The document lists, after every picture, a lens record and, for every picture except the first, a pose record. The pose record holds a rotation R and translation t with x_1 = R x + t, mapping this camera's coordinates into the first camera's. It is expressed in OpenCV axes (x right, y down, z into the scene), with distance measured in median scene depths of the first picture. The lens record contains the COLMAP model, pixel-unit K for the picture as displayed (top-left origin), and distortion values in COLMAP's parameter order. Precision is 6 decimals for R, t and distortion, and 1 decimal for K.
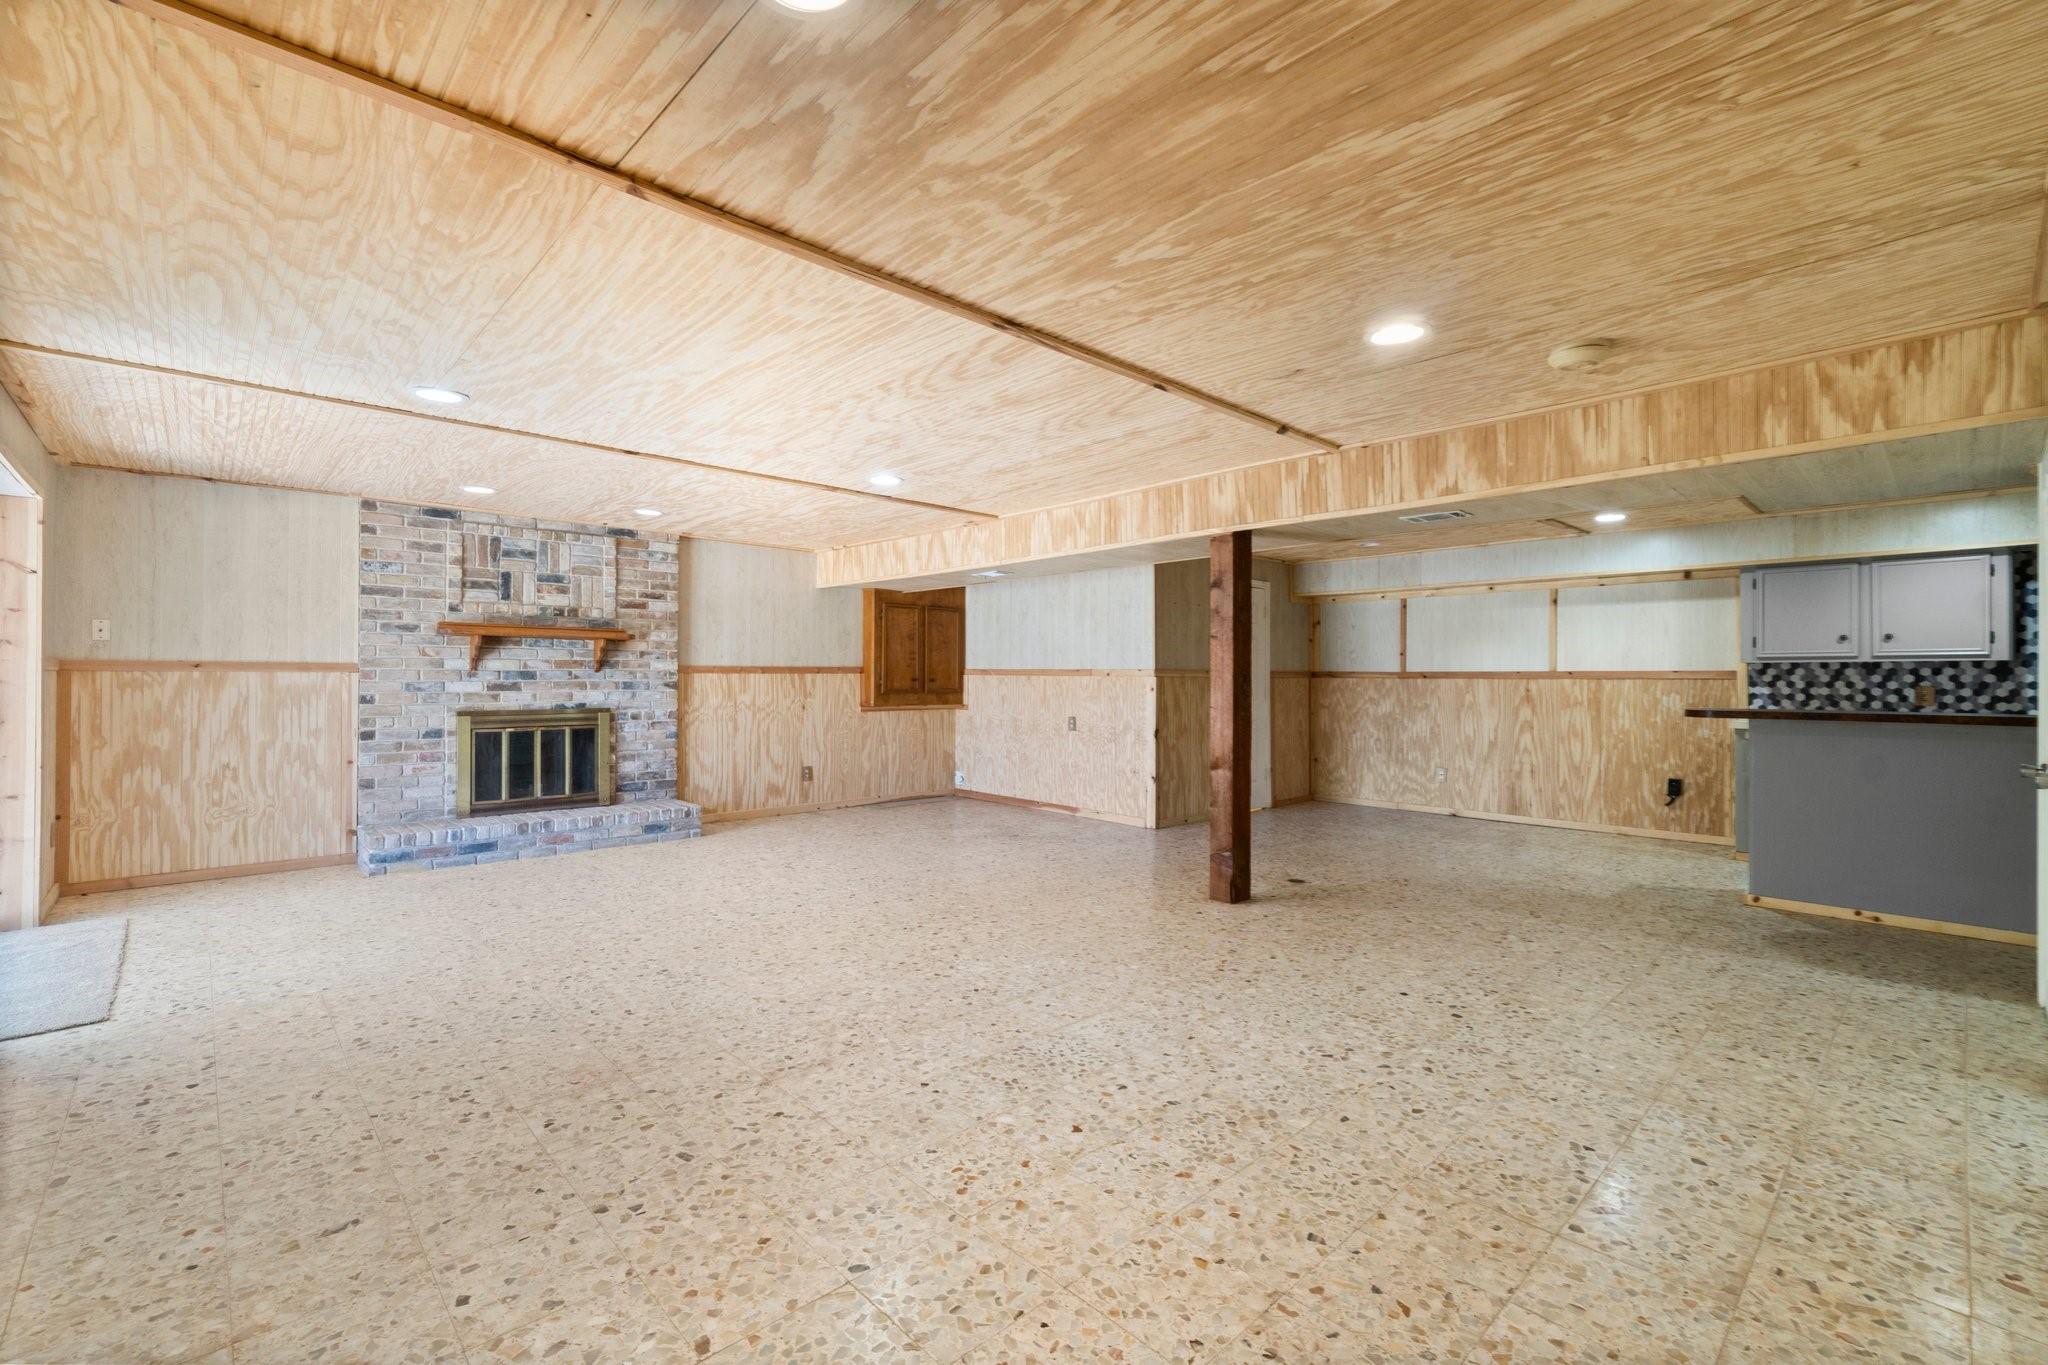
lens RADIAL K [[885.8, 0, 989.6], [0, 885.8, 671.0], [0, 0, 1]] dist [-0.003118, 0.001122]
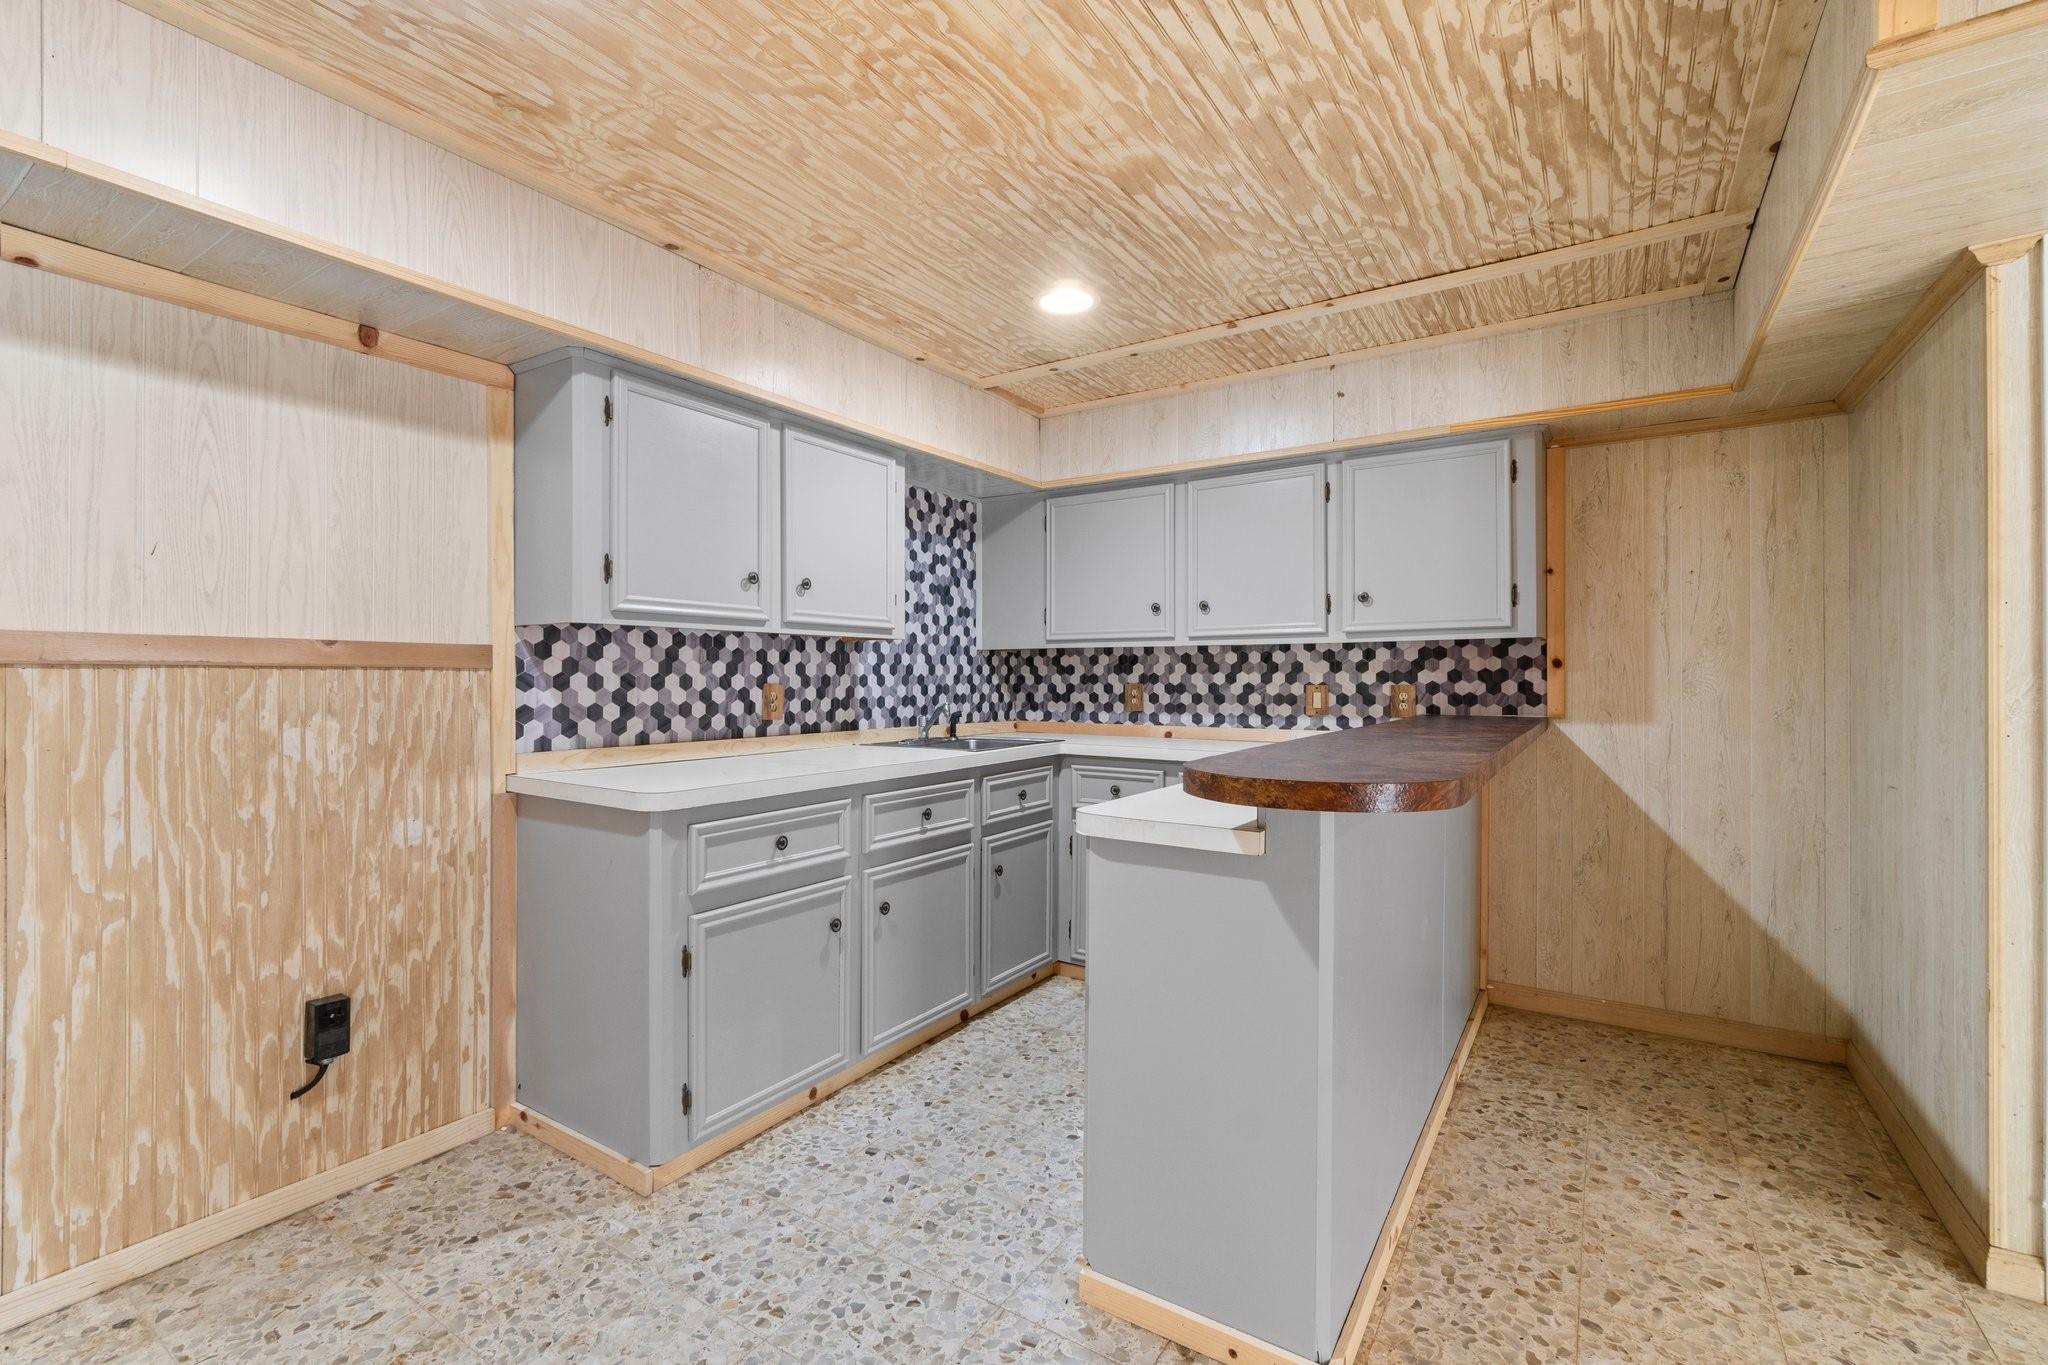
lens RADIAL K [[885.8, 0, 1019.4], [0, 885.8, 686.4], [0, 0, 1]] dist [-0.003118, 0.001122]
pose [[-0.238747, -0.009196, 0.971038, 0.437407], [-0.006252, 0.999949, 0.007932, 0.012129], [-0.971062, -0.004177, -0.238793, 0.862669]]
